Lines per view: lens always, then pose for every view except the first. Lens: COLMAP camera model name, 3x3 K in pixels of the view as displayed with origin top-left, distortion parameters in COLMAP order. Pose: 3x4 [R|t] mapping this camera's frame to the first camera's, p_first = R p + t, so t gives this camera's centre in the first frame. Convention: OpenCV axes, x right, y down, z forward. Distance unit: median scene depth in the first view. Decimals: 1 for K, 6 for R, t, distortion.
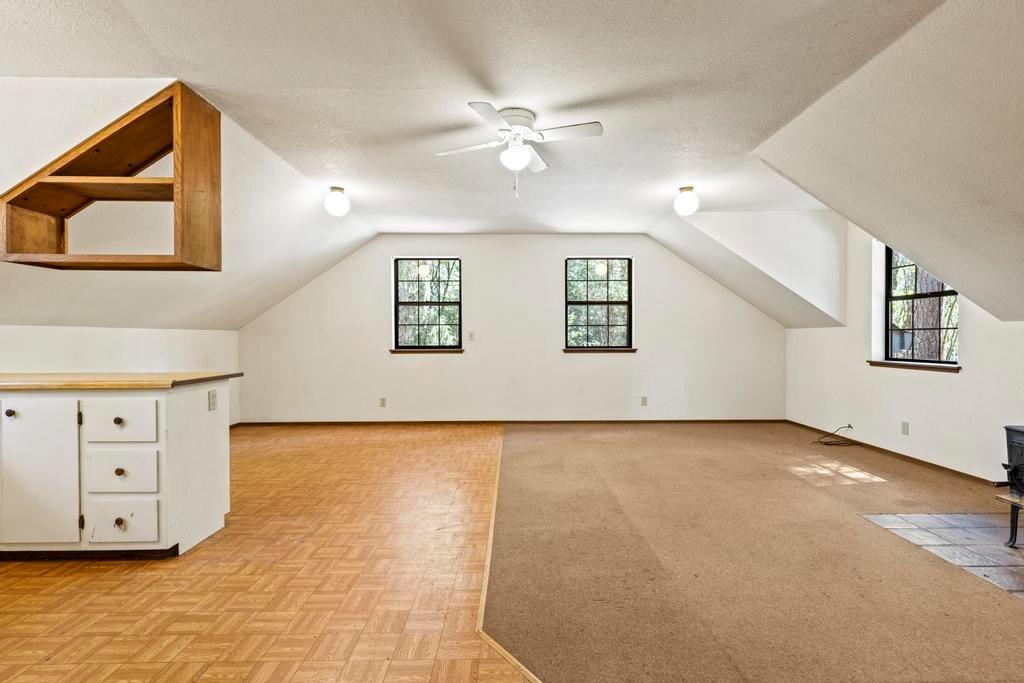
lens RADIAL K [[479.4, 0, 512.8], [0, 479.4, 337.3], [0, 0, 1]] dist [0.004645, 0.000445]
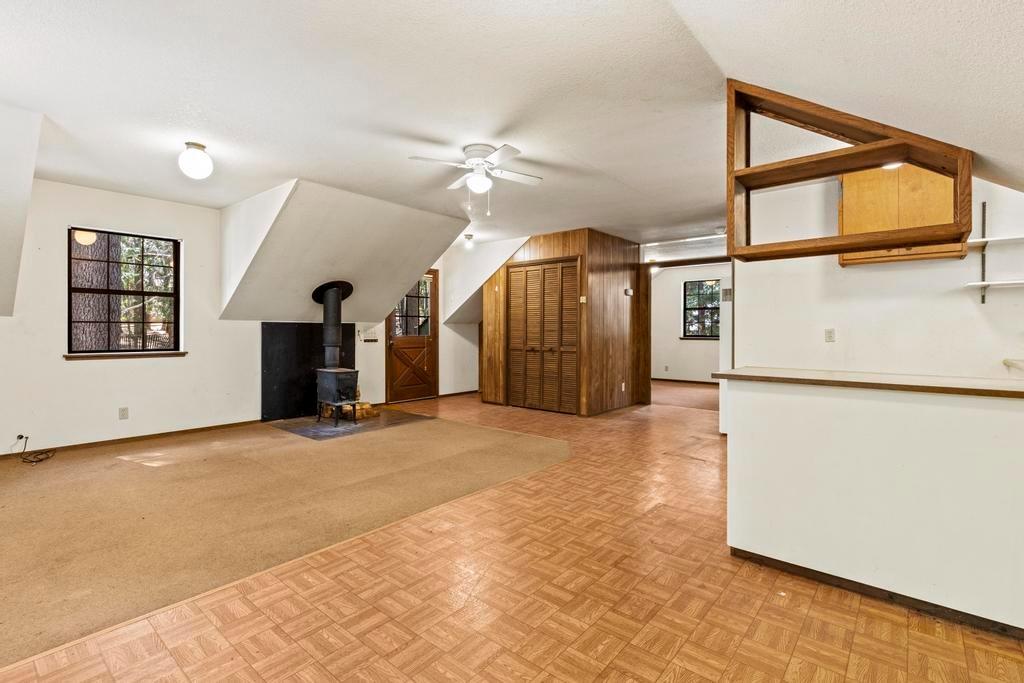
lens RADIAL K [[479.4, 0, 511.8], [0, 479.4, 338.5], [0, 0, 1]] dist [0.004645, 0.000445]
pose [[-0.768268, -0.011226, 0.640030, -0.696099], [-0.001380, 0.999873, 0.015881, 0.000259], [-0.640127, 0.011318, -0.768185, 1.565509]]
